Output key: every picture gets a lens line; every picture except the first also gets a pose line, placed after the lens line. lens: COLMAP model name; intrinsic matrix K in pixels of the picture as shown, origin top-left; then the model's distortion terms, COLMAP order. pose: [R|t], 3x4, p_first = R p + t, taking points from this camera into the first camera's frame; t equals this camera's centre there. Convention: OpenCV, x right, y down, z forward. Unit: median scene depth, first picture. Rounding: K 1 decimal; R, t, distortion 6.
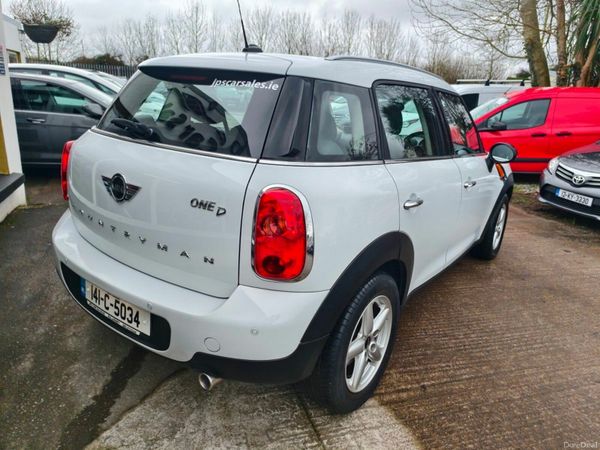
lens RADIAL K [[426.5, 0, 307.6], [0, 426.5, 225.7], [0, 0, 1]] dist [-0.006970, -0.005403]
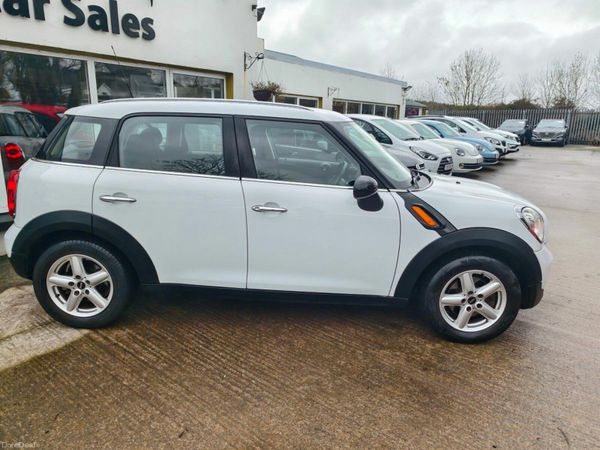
lens RADIAL K [[426.5, 0, 307.6], [0, 426.5, 225.7], [0, 0, 1]] dist [-0.006970, -0.005403]
pose [[0.558194, 0.147244, -0.816541, 1.864486], [-0.226993, 0.973683, 0.020406, -0.148820], [0.798056, 0.173958, 0.576927, 0.774324]]
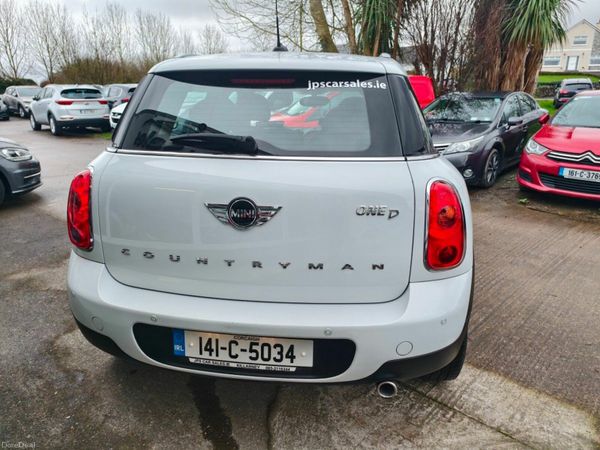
lens RADIAL K [[426.0, 0, 308.8], [0, 426.0, 223.9], [0, 0, 1]] dist [0.004460, -0.008030]
pose [[0.878930, -0.193653, 0.435867, -0.629811], [0.191164, 0.980281, 0.050050, -0.075712], [-0.436965, 0.039332, 0.898618, 0.155019]]
